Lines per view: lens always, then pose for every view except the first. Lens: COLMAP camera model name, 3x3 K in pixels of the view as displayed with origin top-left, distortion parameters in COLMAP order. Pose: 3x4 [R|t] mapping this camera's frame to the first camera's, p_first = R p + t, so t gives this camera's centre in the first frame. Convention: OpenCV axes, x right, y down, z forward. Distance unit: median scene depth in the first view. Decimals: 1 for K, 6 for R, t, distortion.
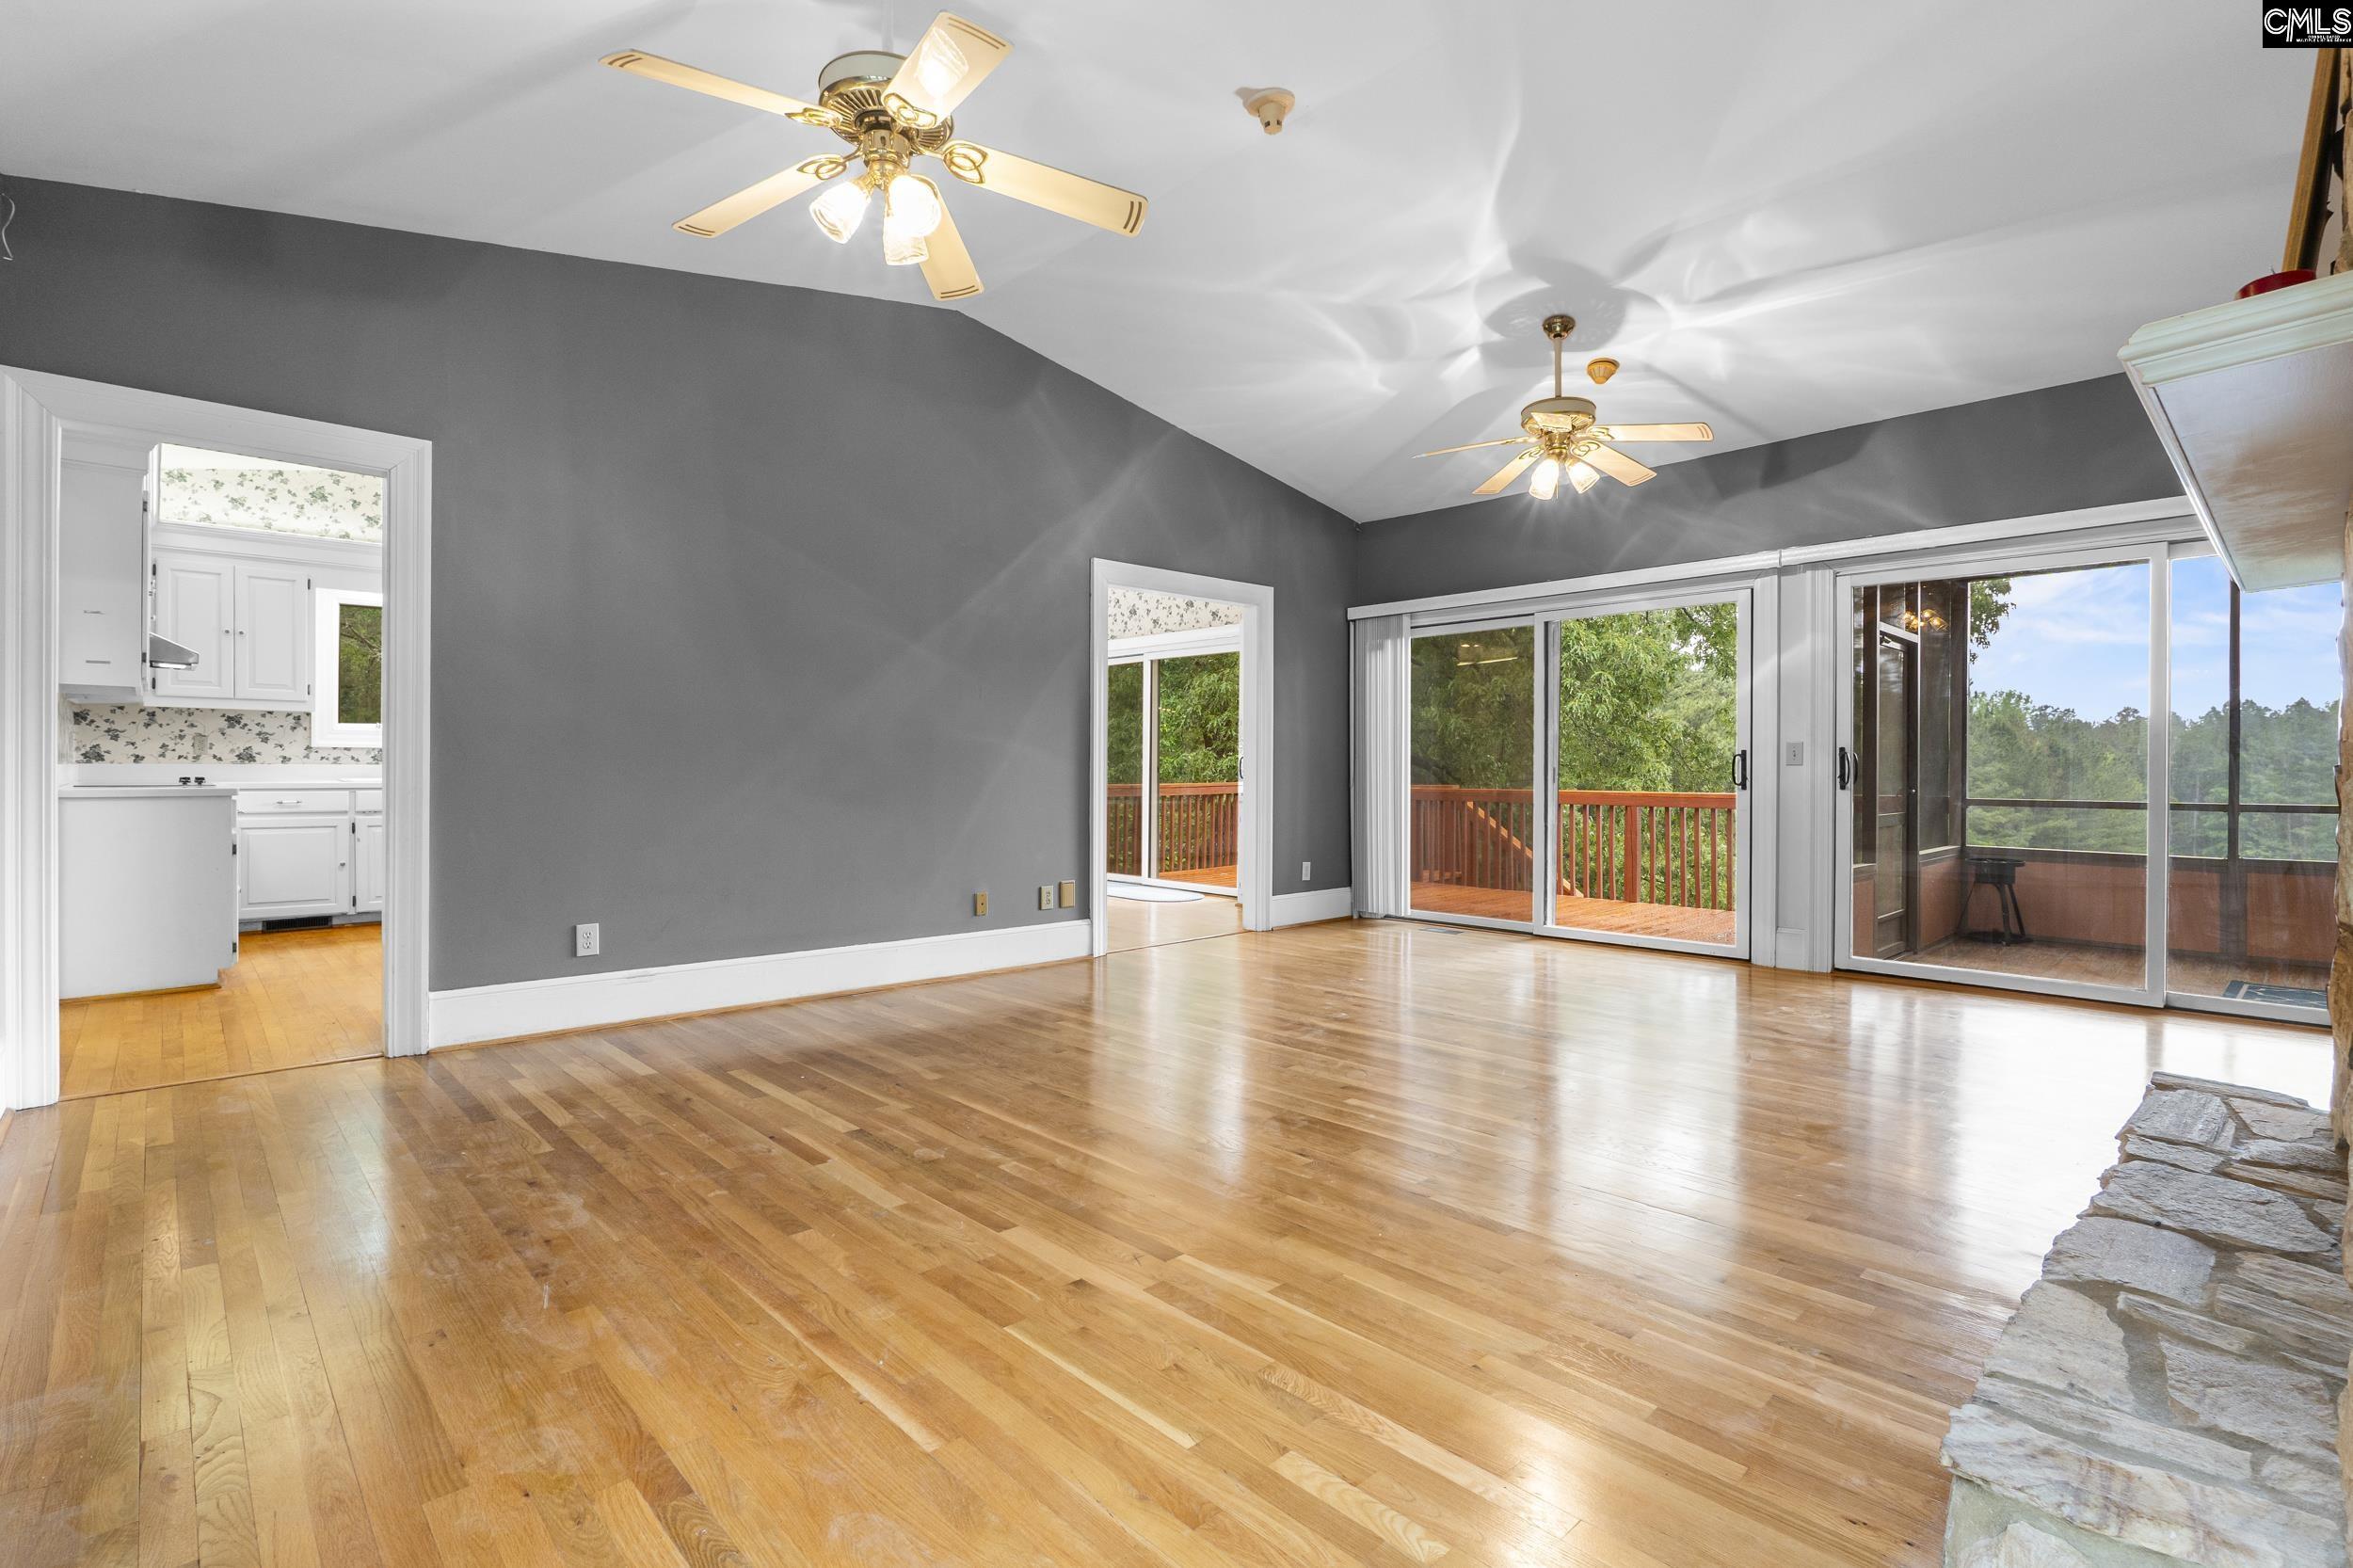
lens RADIAL K [[1089.1, 0, 1172.1], [0, 1089.1, 771.5], [0, 0, 1]] dist [-0.007291, -0.000414]
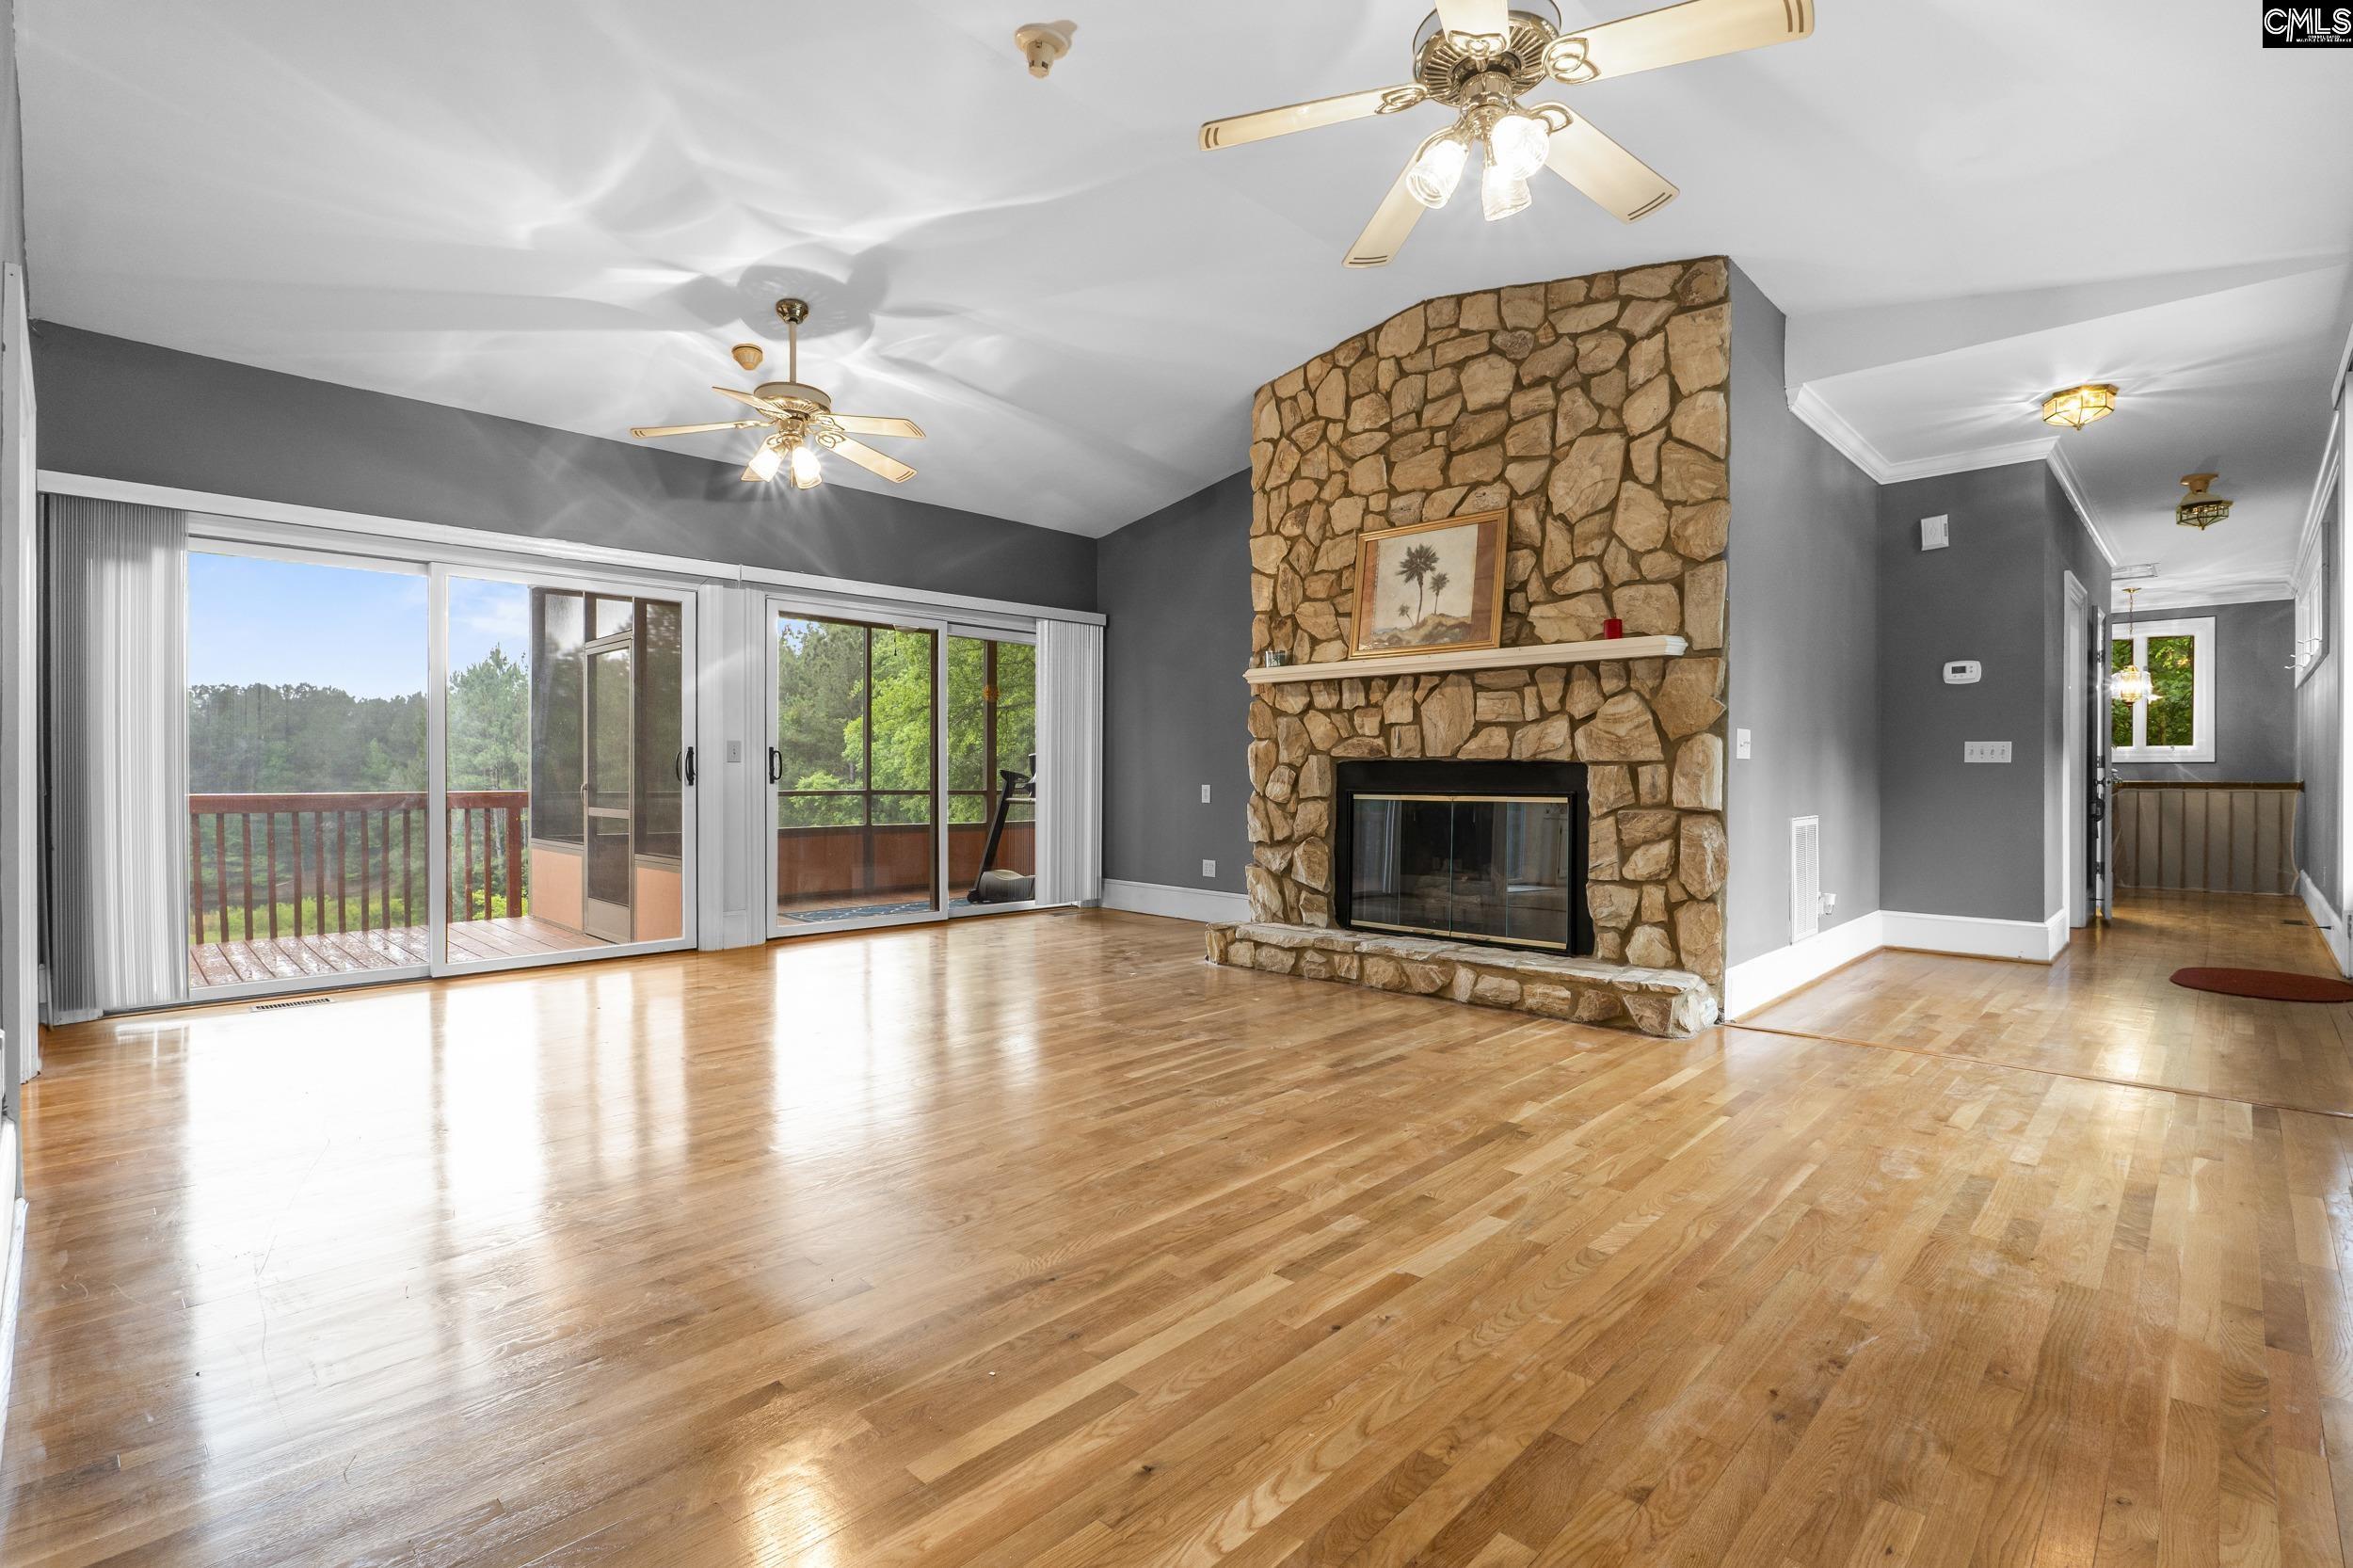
lens RADIAL K [[1089.1, 0, 1172.1], [0, 1089.1, 771.5], [0, 0, 1]] dist [-0.007291, -0.000414]
pose [[-0.047240, -0.002106, 0.998881, -0.982013], [-0.001704, 0.999996, 0.002028, 0.001179], [-0.998882, -0.001607, -0.047243, 1.093224]]
